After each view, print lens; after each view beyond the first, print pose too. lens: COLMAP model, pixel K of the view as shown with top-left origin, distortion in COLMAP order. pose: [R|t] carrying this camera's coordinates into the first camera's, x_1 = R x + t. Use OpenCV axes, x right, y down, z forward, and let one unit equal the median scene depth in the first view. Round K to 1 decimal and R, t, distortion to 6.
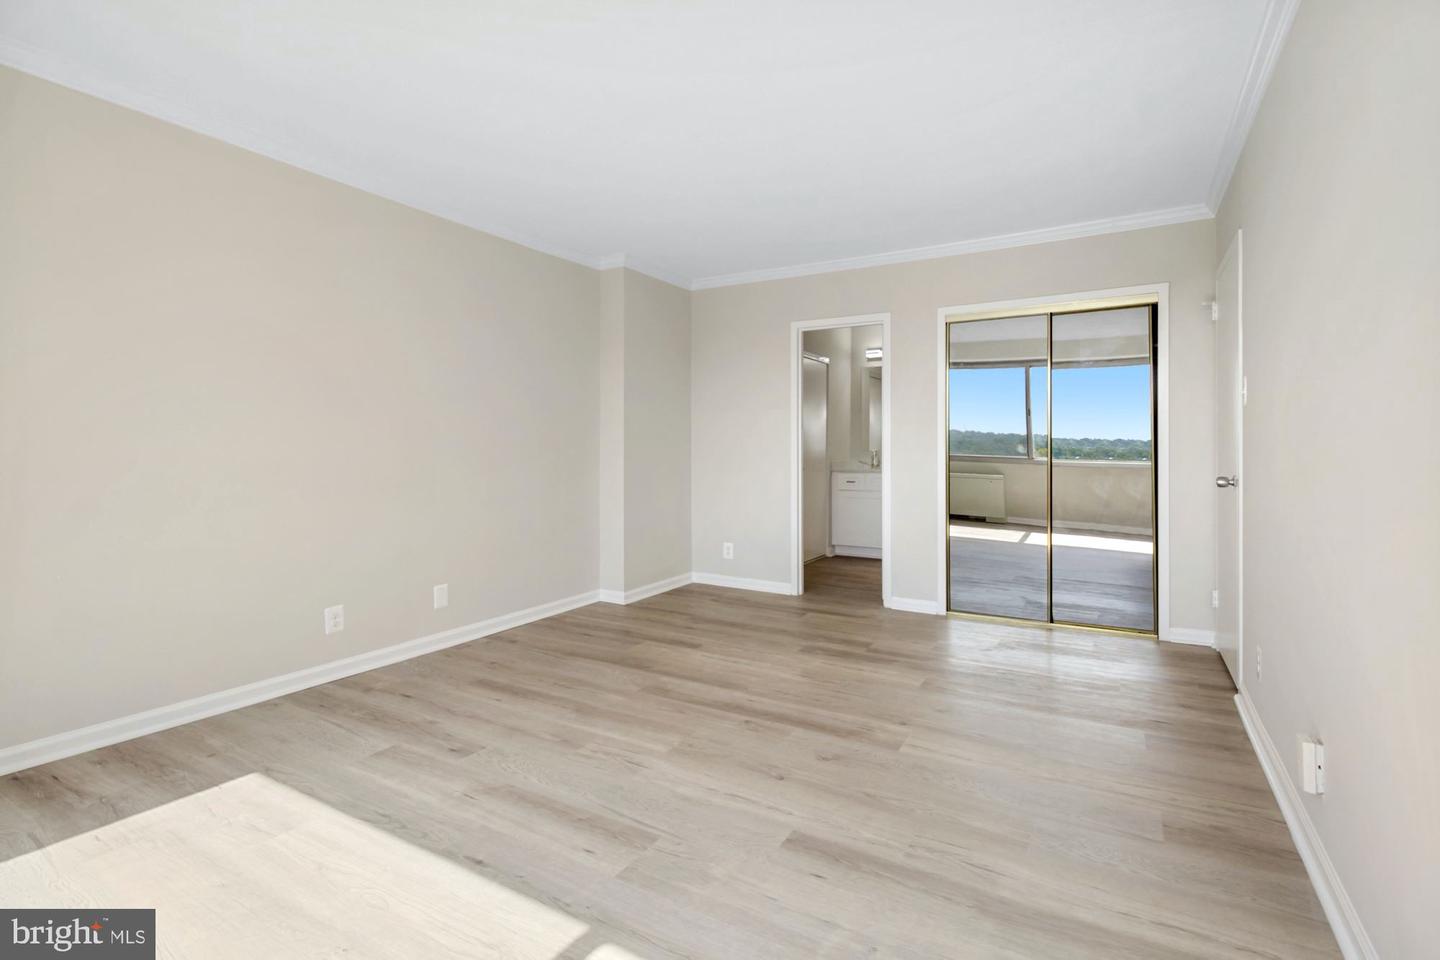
lens RADIAL K [[667.3, 0, 732.8], [0, 667.3, 474.7], [0, 0, 1]] dist [-0.001042, -0.001021]
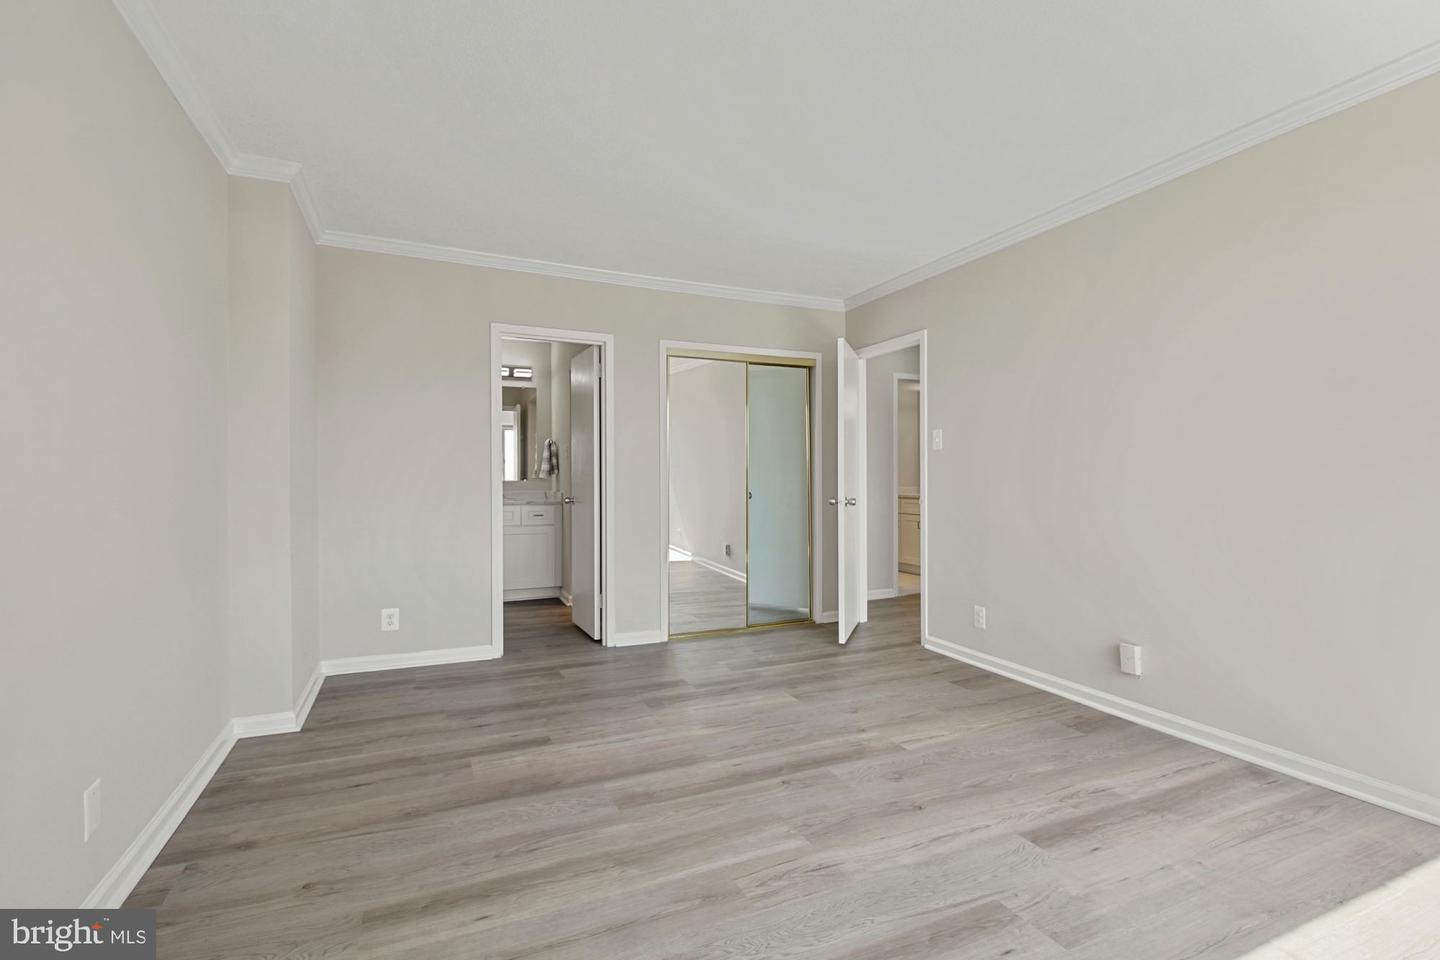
lens RADIAL K [[679.6, 0, 720.0], [0, 679.6, 480.0], [0, 0, 1]] dist [0.002940, -0.000476]
pose [[0.589958, -0.009114, 0.807382, -0.724274], [0.038835, 0.999099, -0.017099, -0.021116], [-0.806499, 0.041443, 0.589781, 0.491247]]
